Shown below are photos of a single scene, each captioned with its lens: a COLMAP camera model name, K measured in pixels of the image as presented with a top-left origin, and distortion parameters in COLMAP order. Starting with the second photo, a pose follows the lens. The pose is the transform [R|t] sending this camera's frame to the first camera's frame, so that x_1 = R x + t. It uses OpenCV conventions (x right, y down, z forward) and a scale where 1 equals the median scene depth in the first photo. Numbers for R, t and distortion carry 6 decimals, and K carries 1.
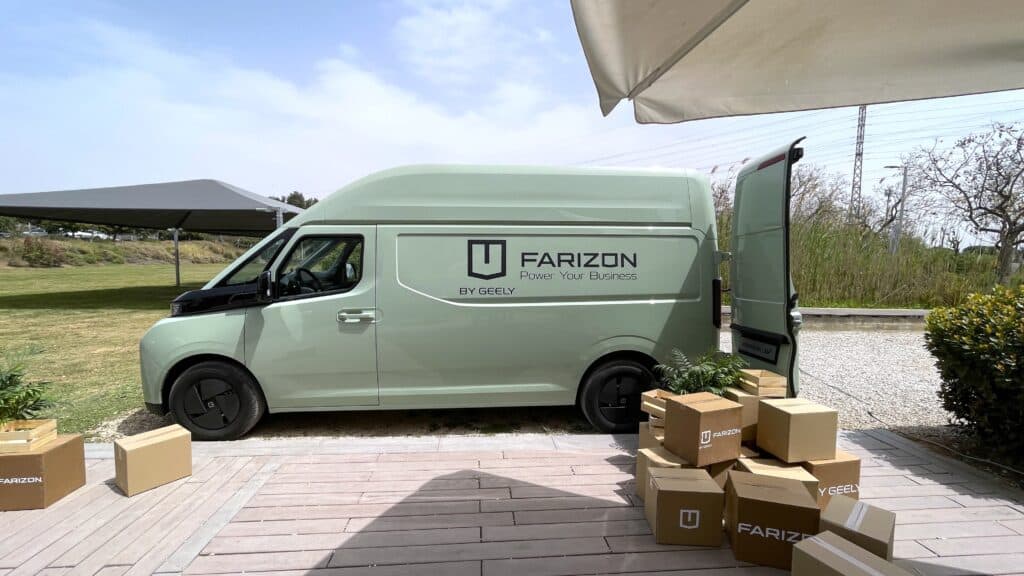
lens RADIAL K [[409.0, 0, 501.0], [0, 409.0, 289.4], [0, 0, 1]] dist [-0.002914, -0.000474]
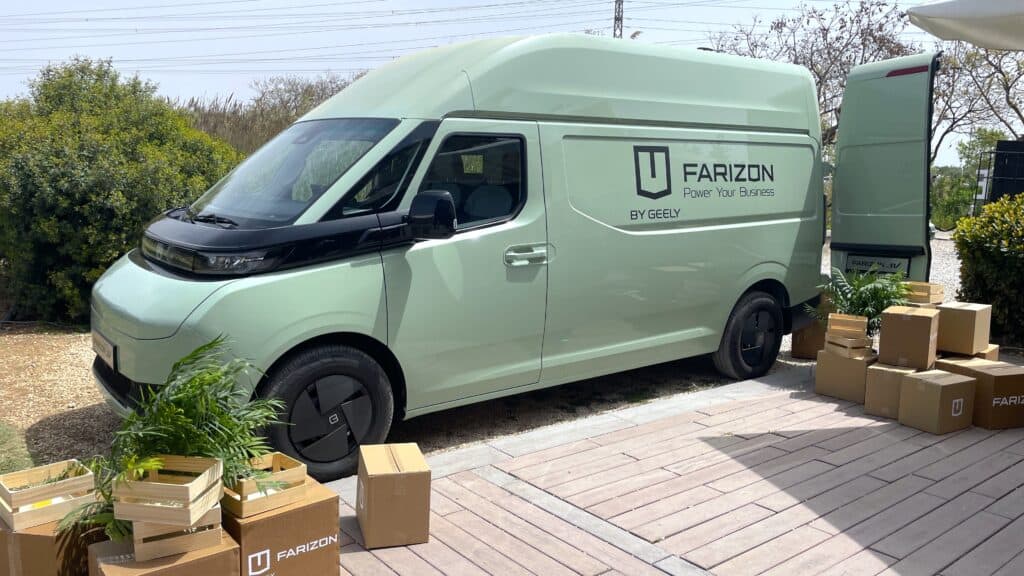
lens RADIAL K [[745.2, 0, 513.5], [0, 745.2, 283.3], [0, 0, 1]] dist [0.030560, -0.007006]
pose [[0.845086, -0.077678, 0.528958, -0.993342], [0.038002, 0.995614, 0.085494, 0.003603], [-0.533278, -0.052148, 0.844331, -0.041587]]
